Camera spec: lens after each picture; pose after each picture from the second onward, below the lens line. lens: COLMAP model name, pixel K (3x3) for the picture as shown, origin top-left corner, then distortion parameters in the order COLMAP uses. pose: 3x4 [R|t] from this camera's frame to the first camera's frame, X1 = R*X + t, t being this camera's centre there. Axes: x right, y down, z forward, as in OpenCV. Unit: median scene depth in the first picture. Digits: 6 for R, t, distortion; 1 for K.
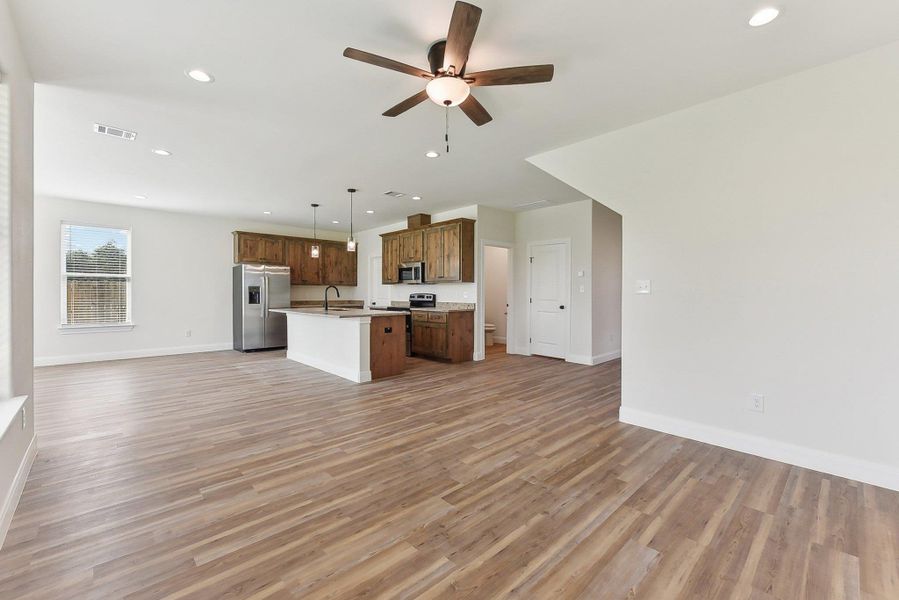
lens RADIAL K [[371.0, 0, 442.0], [0, 371.0, 295.6], [0, 0, 1]] dist [0.009758, -0.000622]
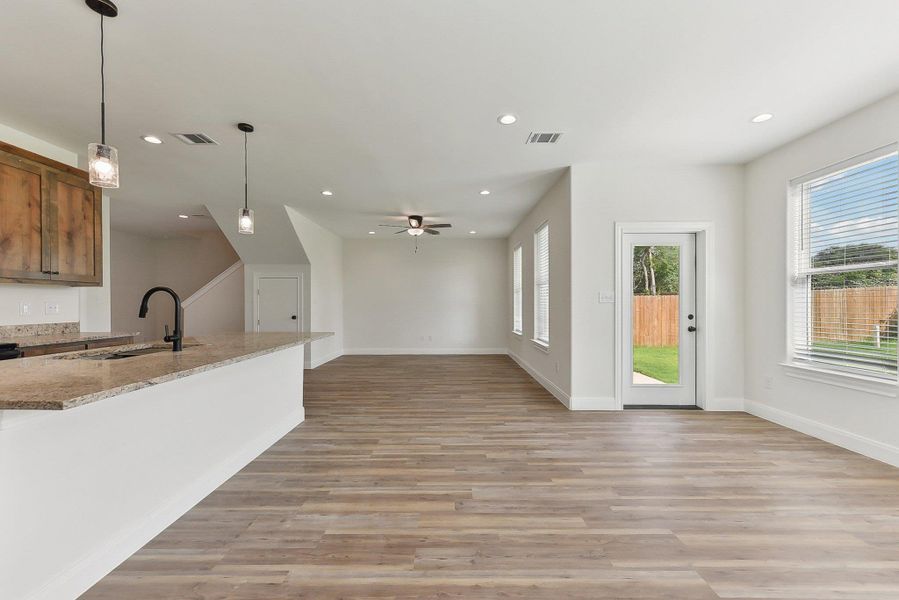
lens RADIAL K [[371.0, 0, 448.1], [0, 371.0, 309.7], [0, 0, 1]] dist [0.009758, -0.000622]
pose [[-0.731683, -0.012481, 0.681531, -0.724662], [0.001528, 0.999800, 0.019950, -0.009453], [-0.681643, 0.015639, -0.731517, 1.007270]]
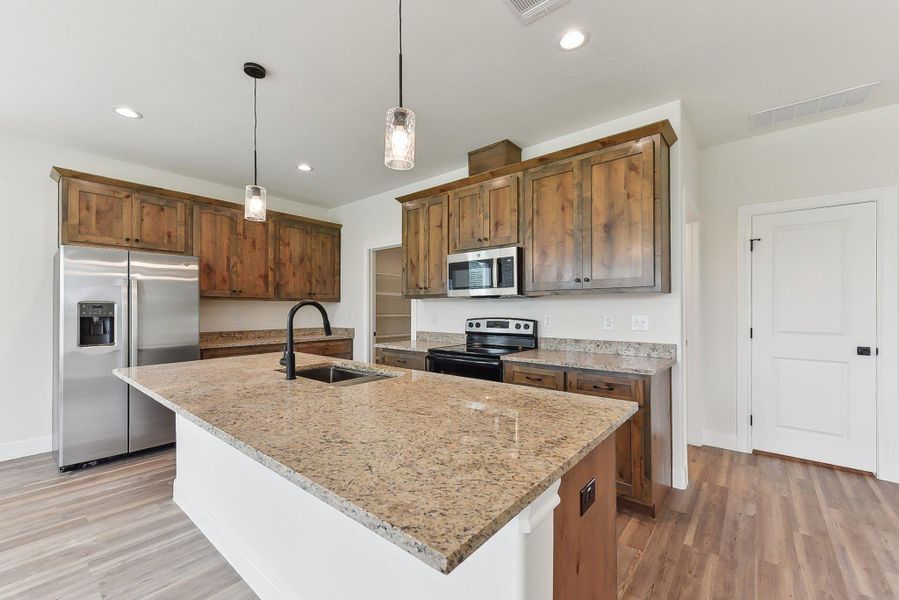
lens RADIAL K [[371.0, 0, 445.1], [0, 371.0, 307.9], [0, 0, 1]] dist [0.009758, -0.000622]
pose [[0.991935, -0.002639, 0.126722, -0.204609], [0.003782, 0.999954, -0.008781, -0.015598], [-0.126693, 0.009190, 0.991899, 0.613750]]
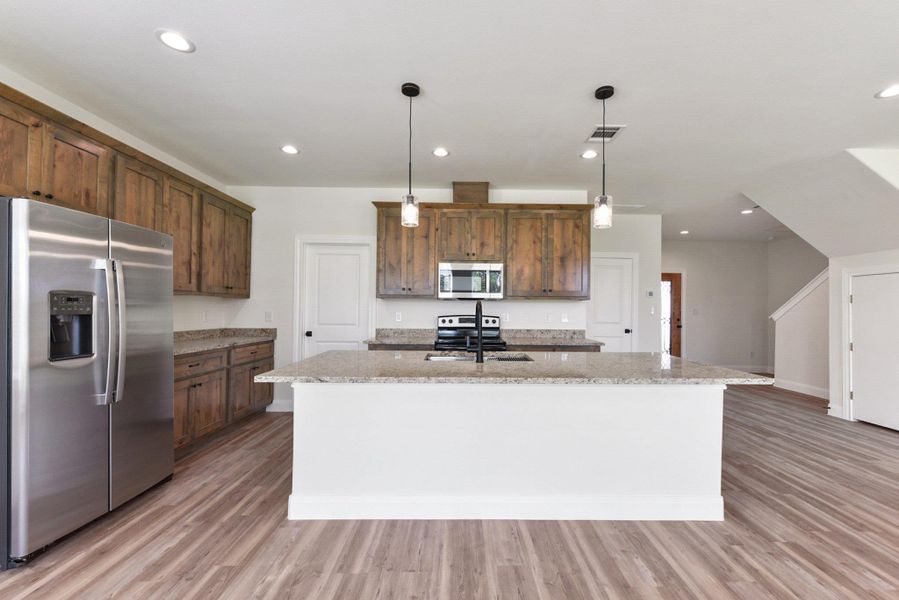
lens RADIAL K [[371.0, 0, 464.3], [0, 371.0, 304.4], [0, 0, 1]] dist [0.009758, -0.000622]
pose [[0.665190, 0.014690, 0.746530, -0.573987], [-0.003391, 0.999856, -0.016654, -0.014600], [-0.746667, 0.008547, 0.665143, 0.683273]]
